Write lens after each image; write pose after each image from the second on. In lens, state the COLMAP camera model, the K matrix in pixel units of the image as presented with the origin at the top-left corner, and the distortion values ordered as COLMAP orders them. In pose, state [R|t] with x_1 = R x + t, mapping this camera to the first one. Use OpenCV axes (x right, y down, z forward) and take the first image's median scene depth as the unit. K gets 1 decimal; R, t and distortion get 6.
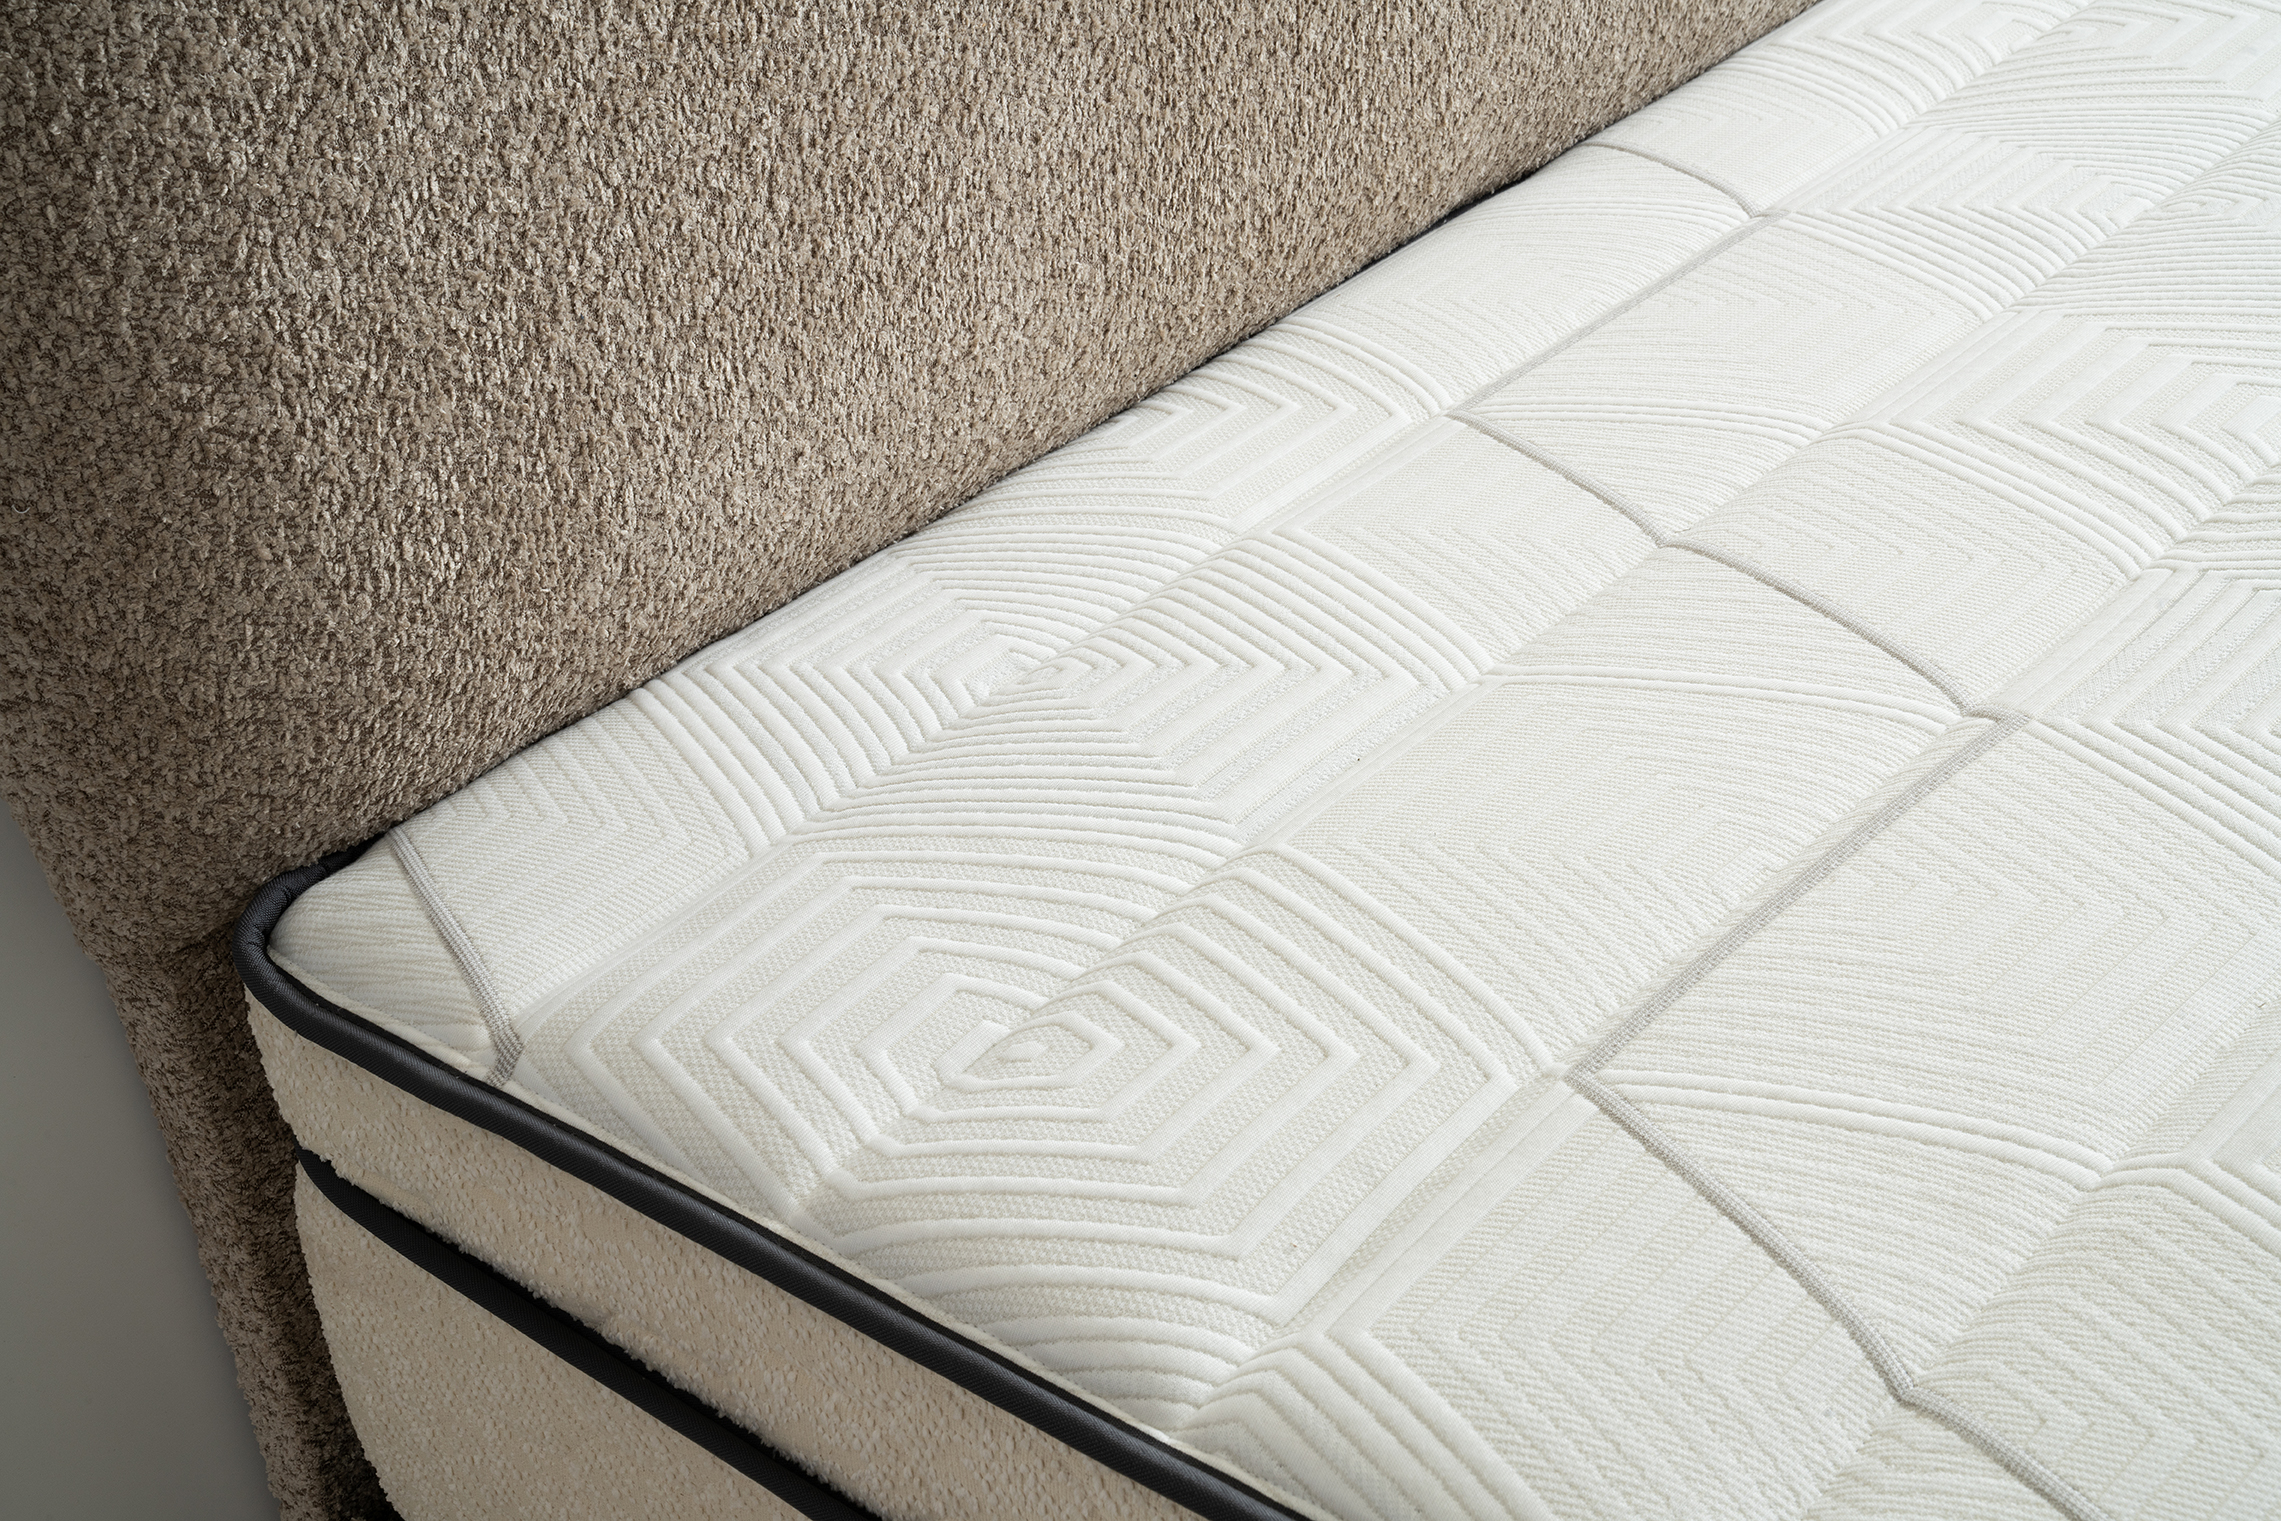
lens RADIAL K [[3096.7, 0, 1146.9], [0, 3096.7, 762.2], [0, 0, 1]] dist [0.167903, 0.000000]
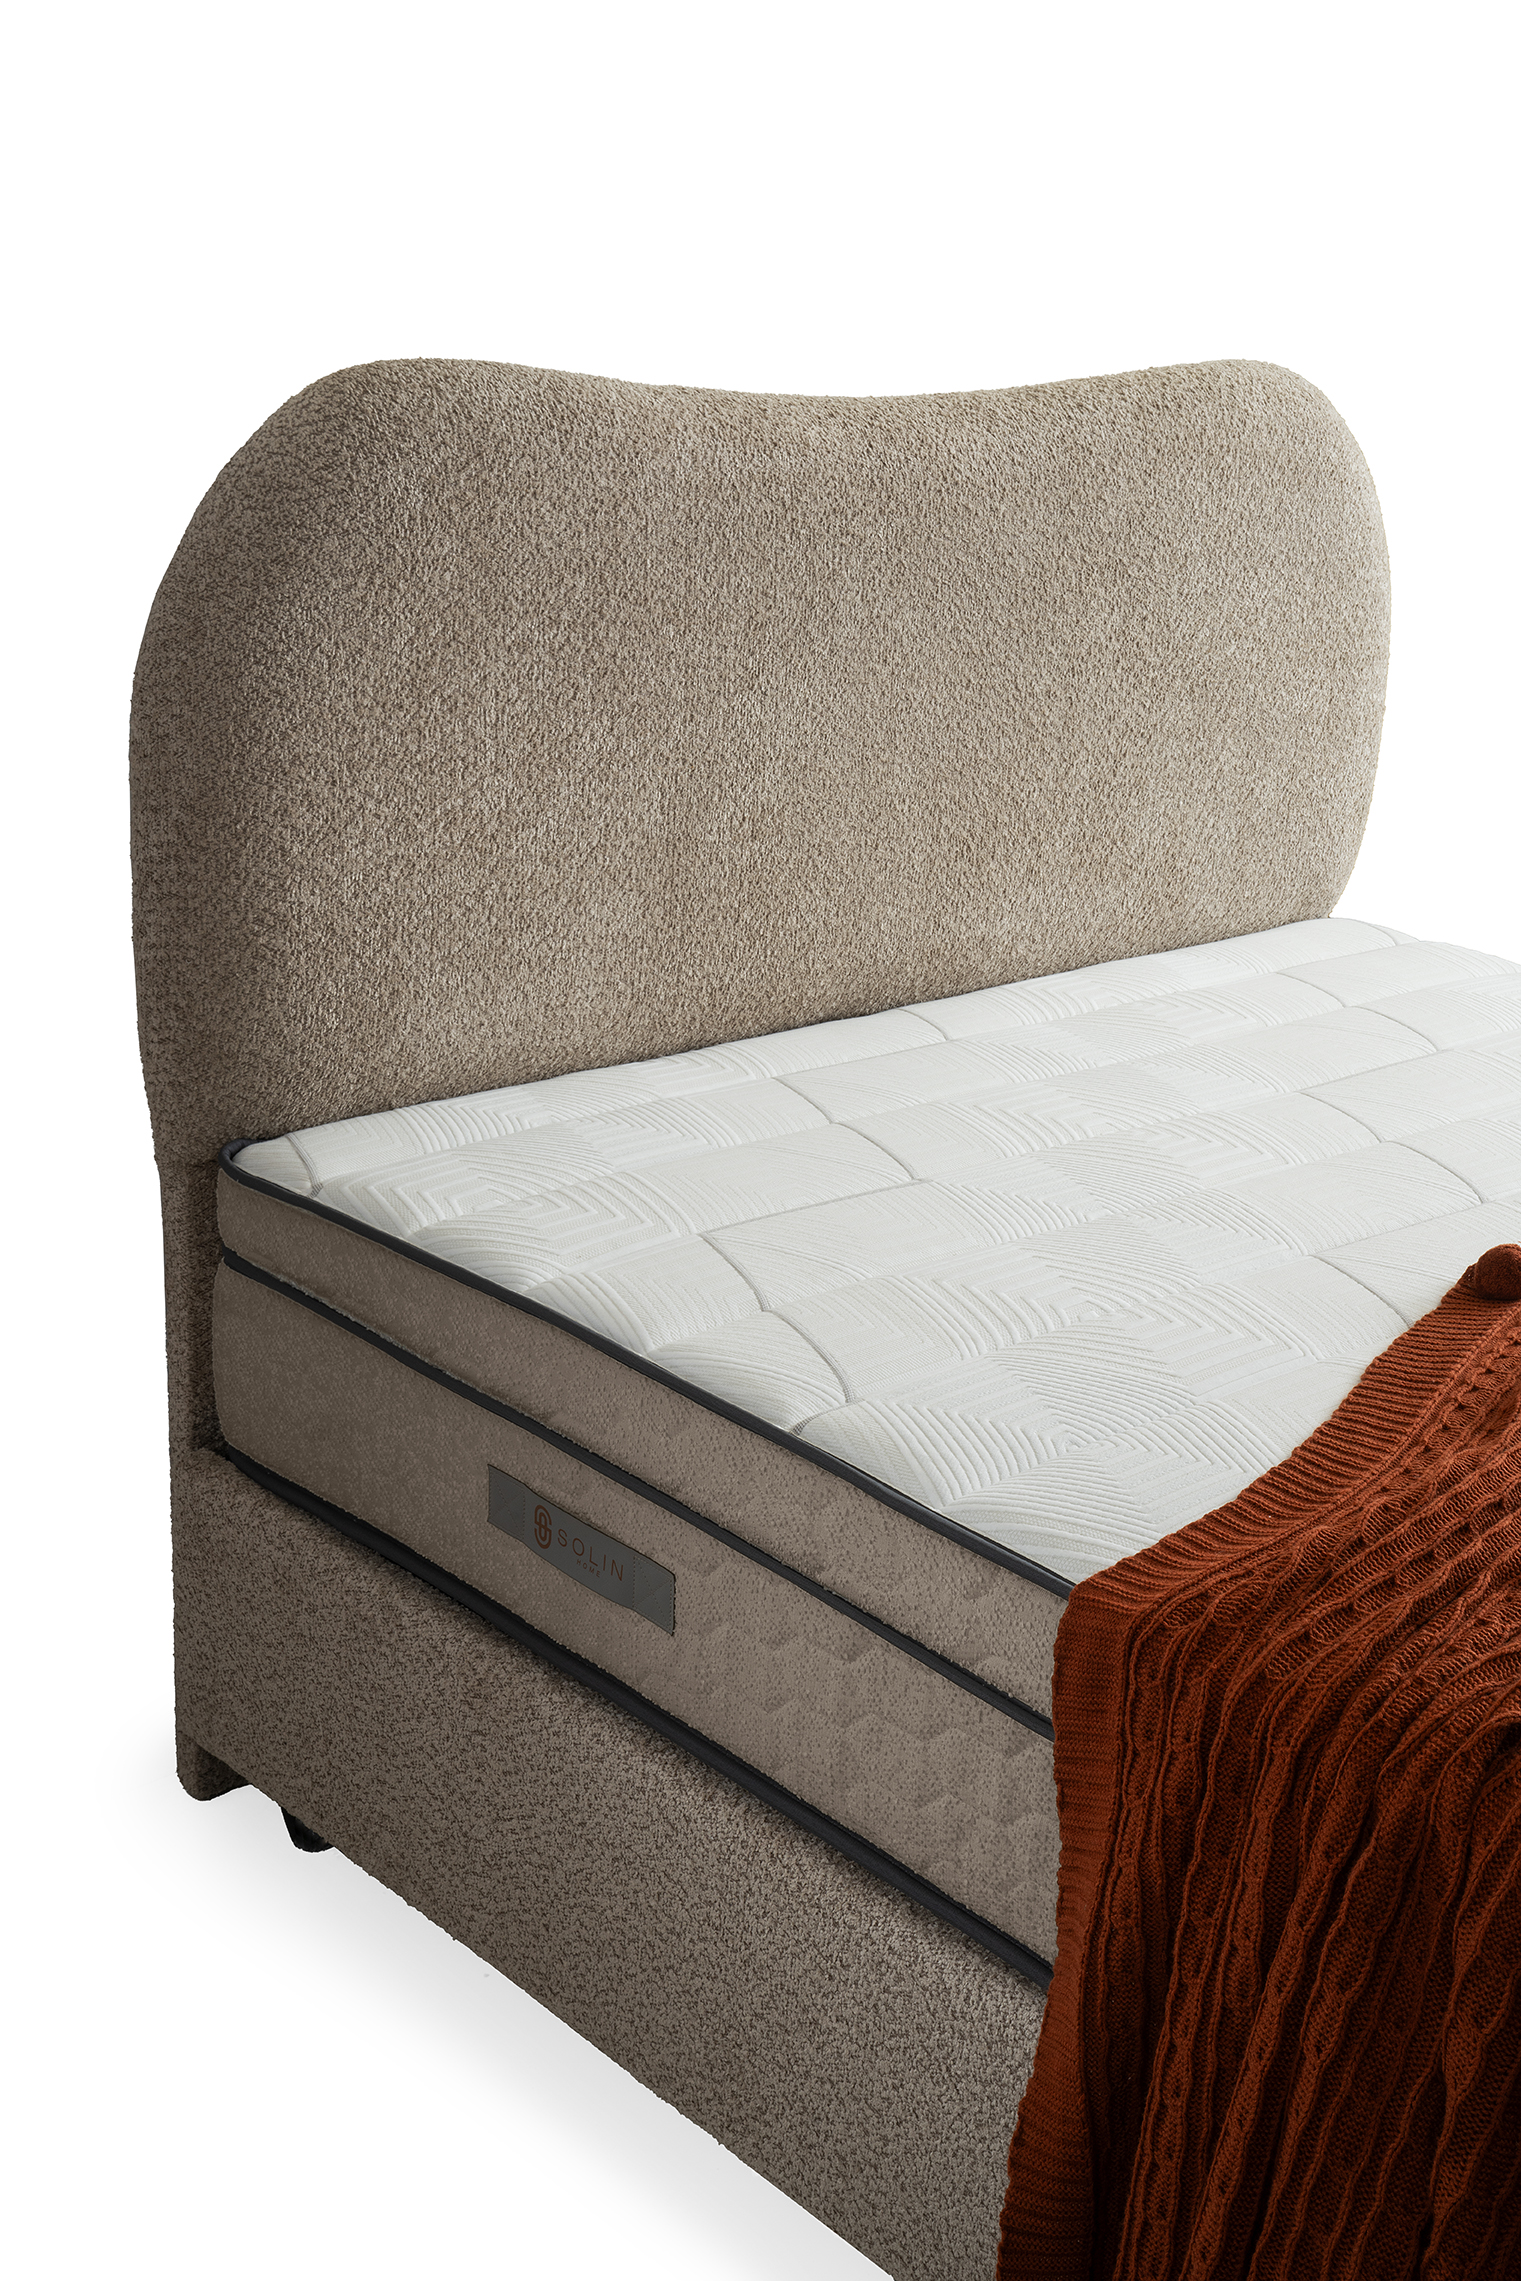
lens RADIAL K [[2758.5, 0, 777.0], [0, 2758.5, 1144.7], [0, 0, 1]] dist [0.099206, 0.000000]
pose [[0.983607, 0.164998, -0.072758, 0.309659], [-0.177491, 0.957112, -0.228985, 0.479430], [0.031856, 0.238145, 0.970707, -1.143799]]
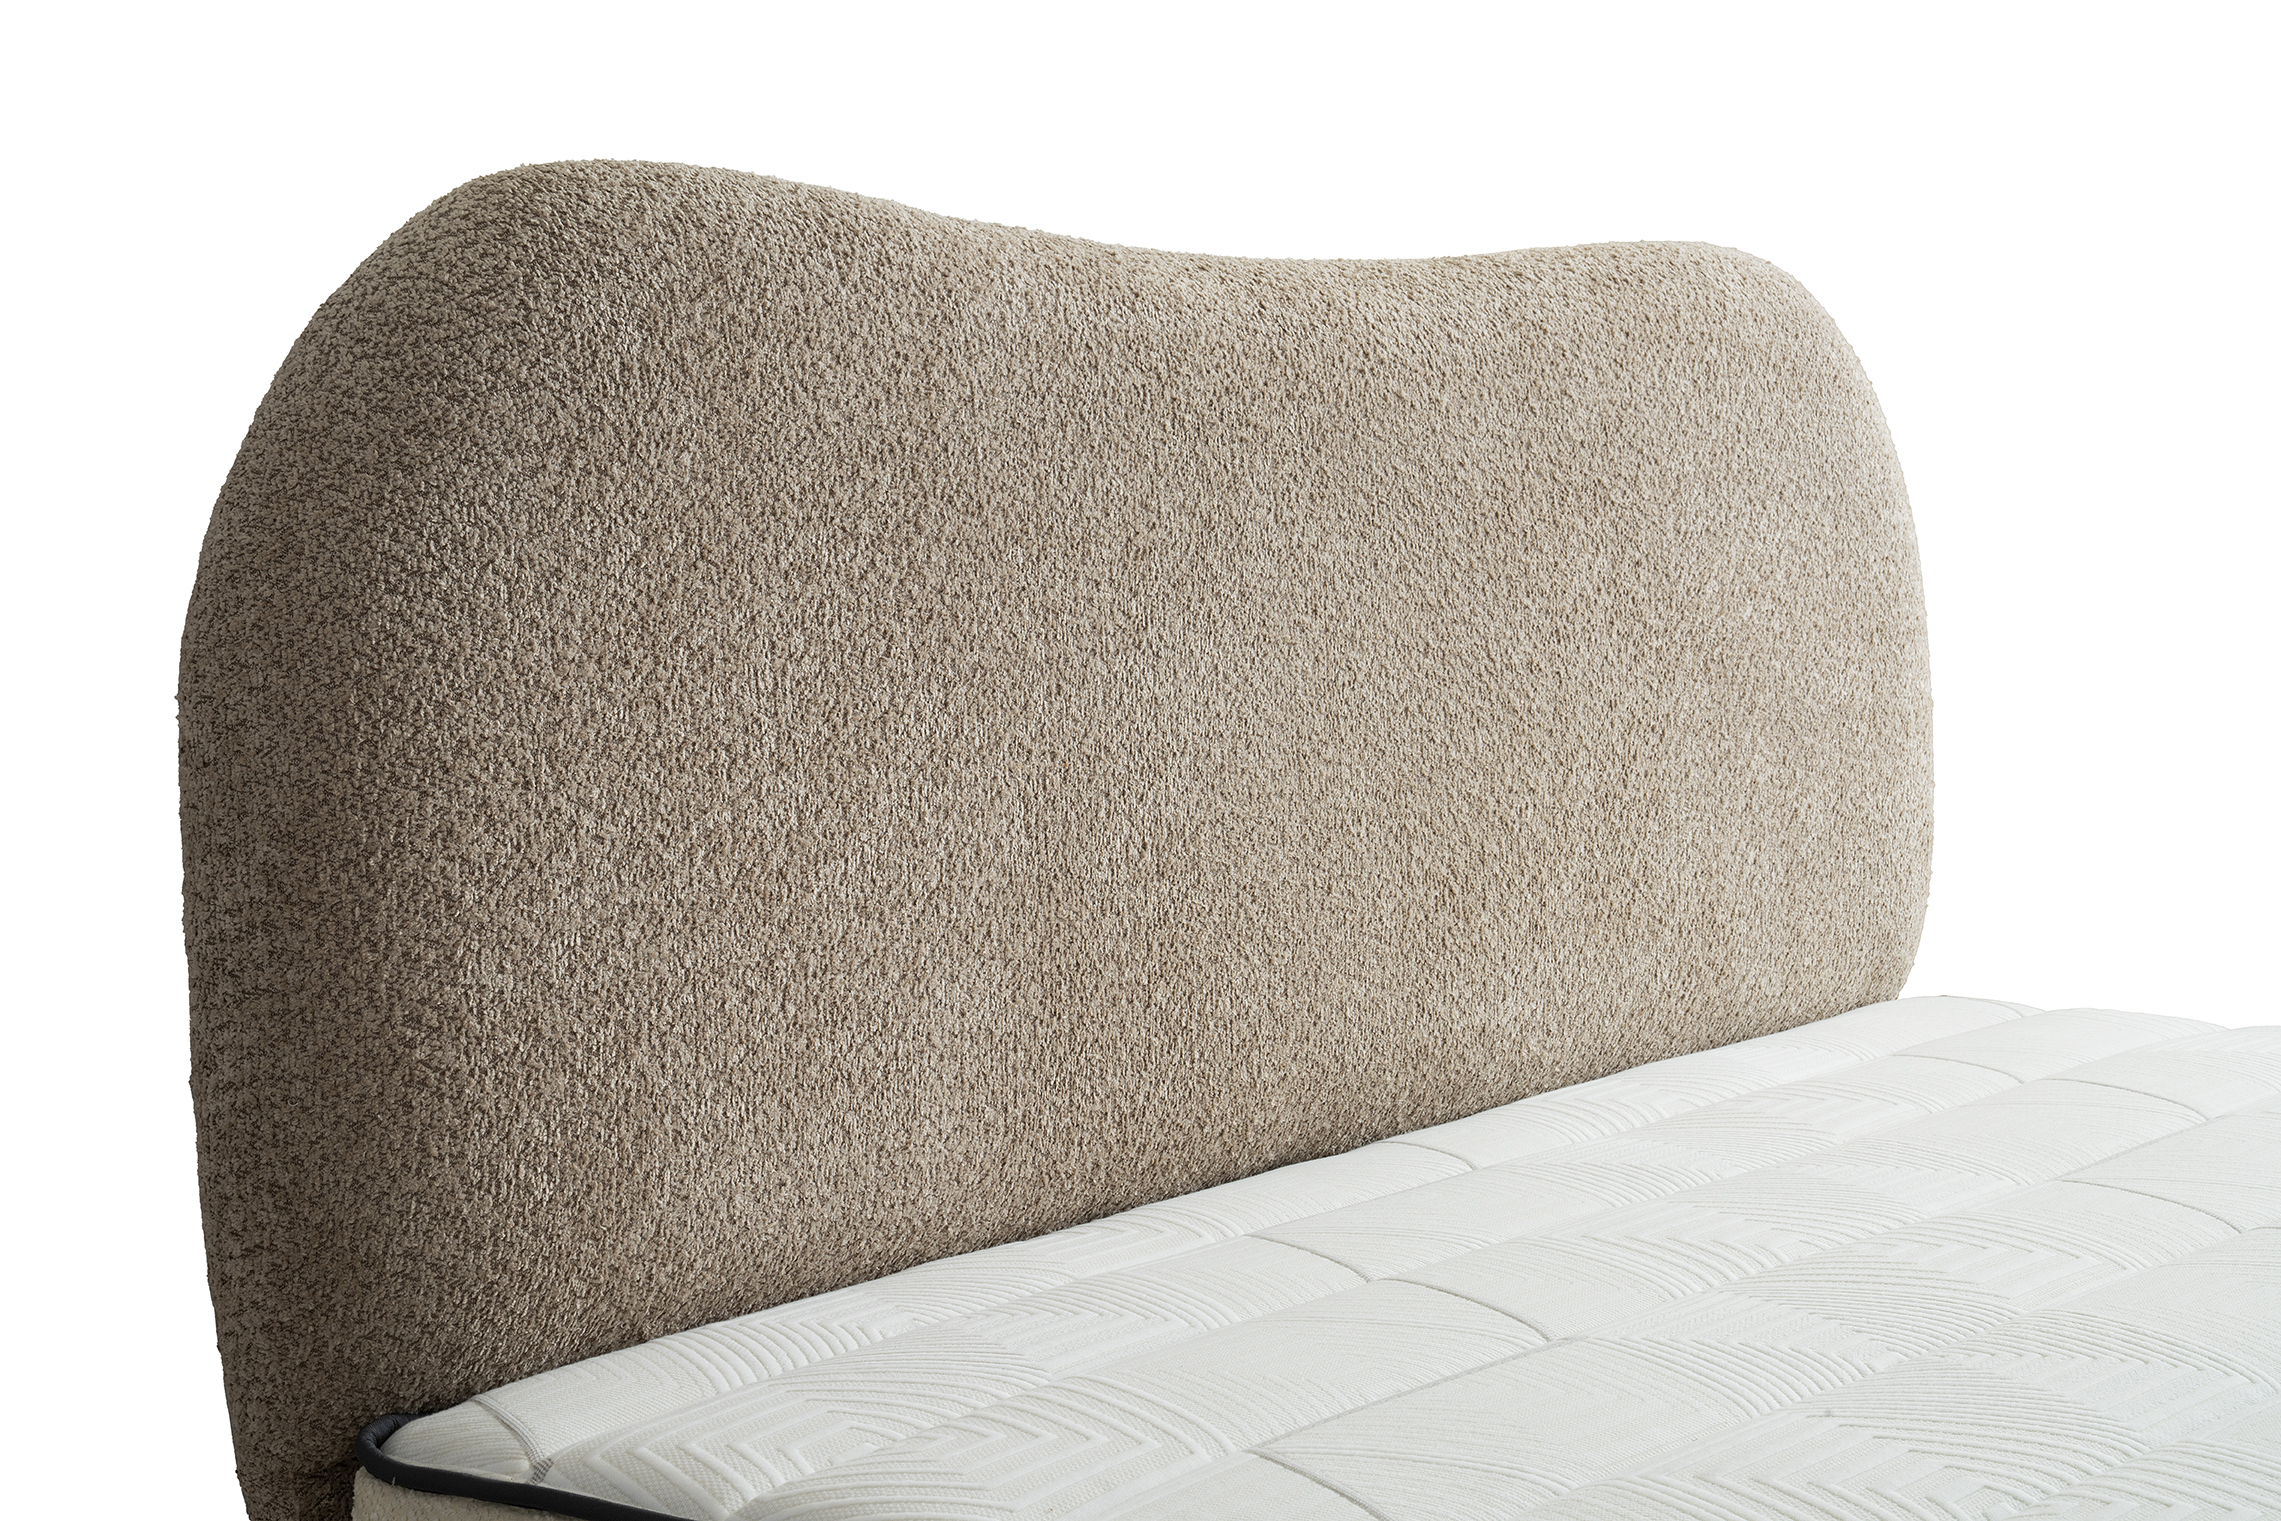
lens RADIAL K [[3096.7, 0, 1138.8], [0, 3096.7, 755.0], [0, 0, 1]] dist [0.167903, 0.000000]
pose [[0.998707, 0.046252, -0.021110, 0.085331], [-0.050731, 0.879238, -0.473674, 0.448767], [-0.003347, 0.474133, 0.880447, -0.430448]]
